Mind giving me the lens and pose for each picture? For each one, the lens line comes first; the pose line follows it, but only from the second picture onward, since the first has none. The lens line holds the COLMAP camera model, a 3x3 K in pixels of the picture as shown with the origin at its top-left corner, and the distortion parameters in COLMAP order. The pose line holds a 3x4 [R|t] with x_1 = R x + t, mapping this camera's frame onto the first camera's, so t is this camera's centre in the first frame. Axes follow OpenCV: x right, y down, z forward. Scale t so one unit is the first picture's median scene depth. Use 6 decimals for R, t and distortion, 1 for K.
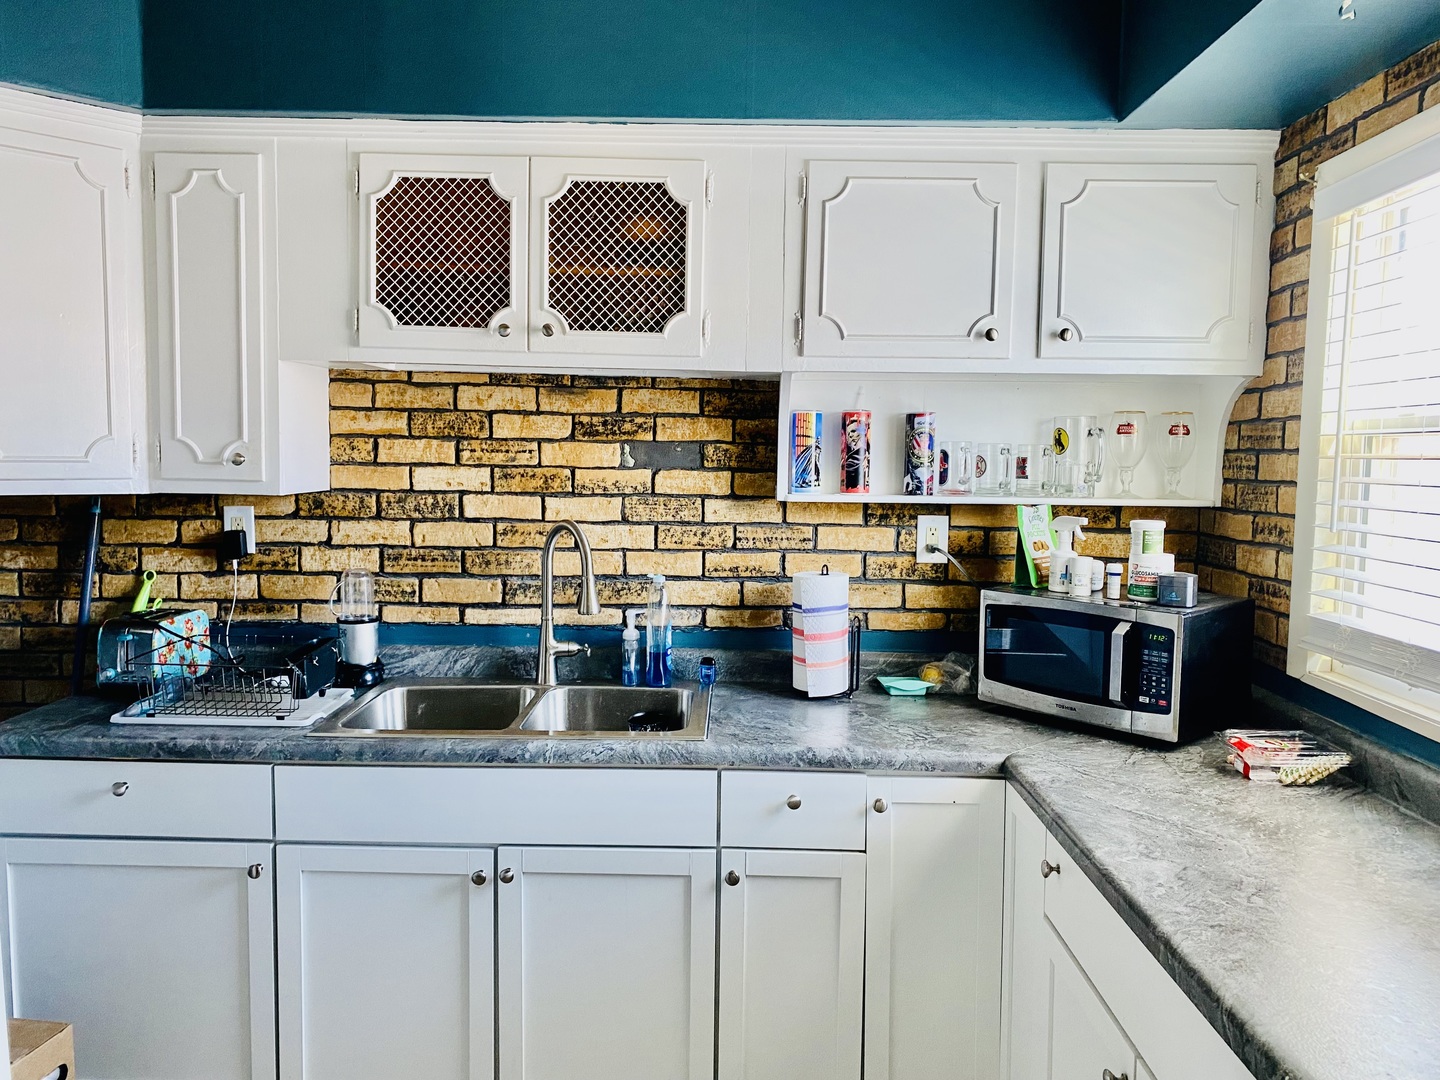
lens RADIAL K [[979.2, 0, 720.0], [0, 979.2, 540.0], [0, 0, 1]] dist [0.038407, -0.080548]
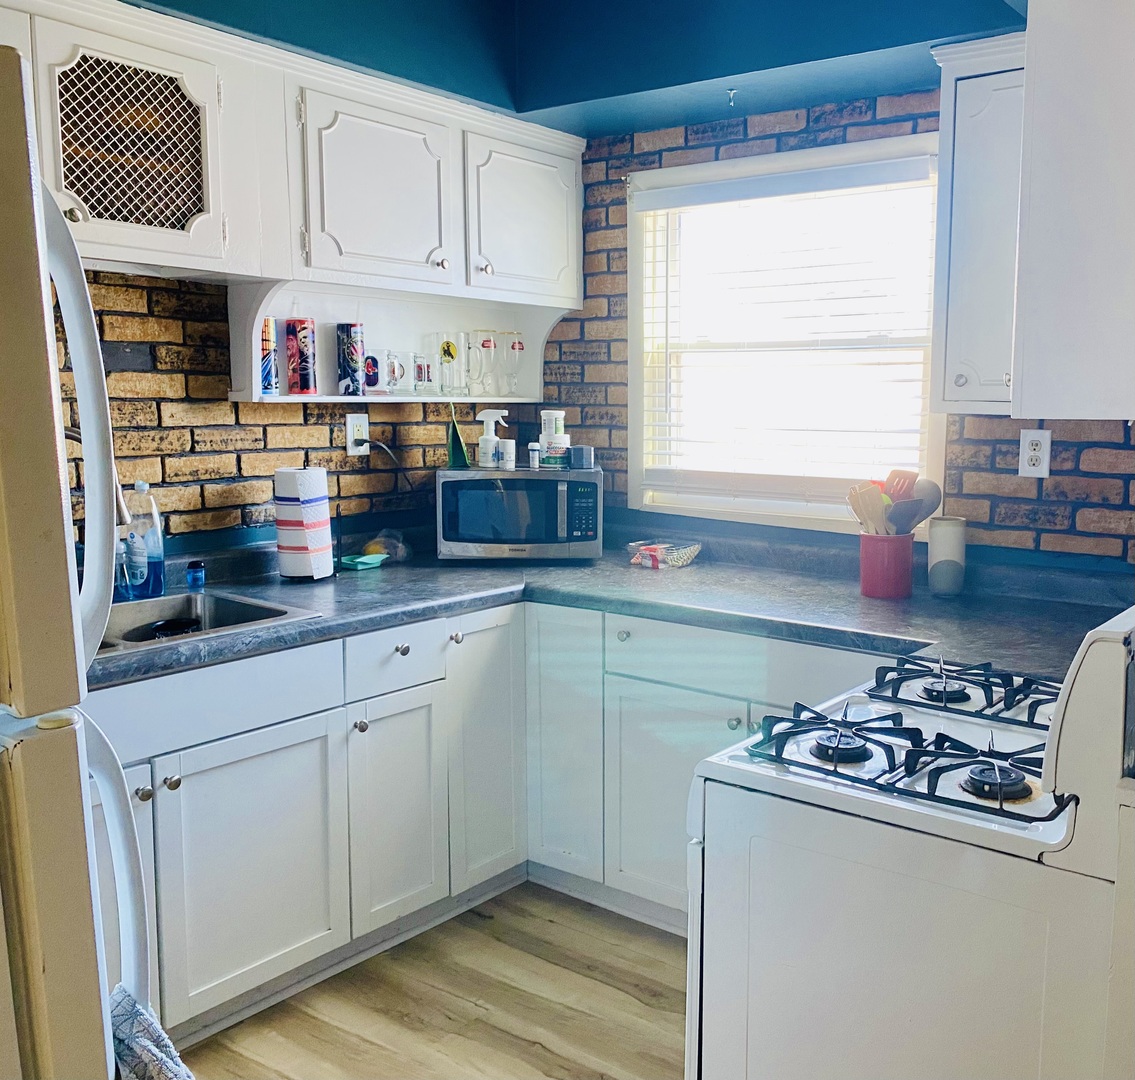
lens RADIAL K [[1083.7, 0, 567.5], [0, 1083.7, 540.0], [0, 0, 1]] dist [-0.004256, -0.080142]
pose [[0.617755, -0.109635, 0.778691, -0.635986], [0.055108, 0.993835, 0.096208, 0.013277], [-0.784438, -0.016521, 0.619988, 0.016682]]
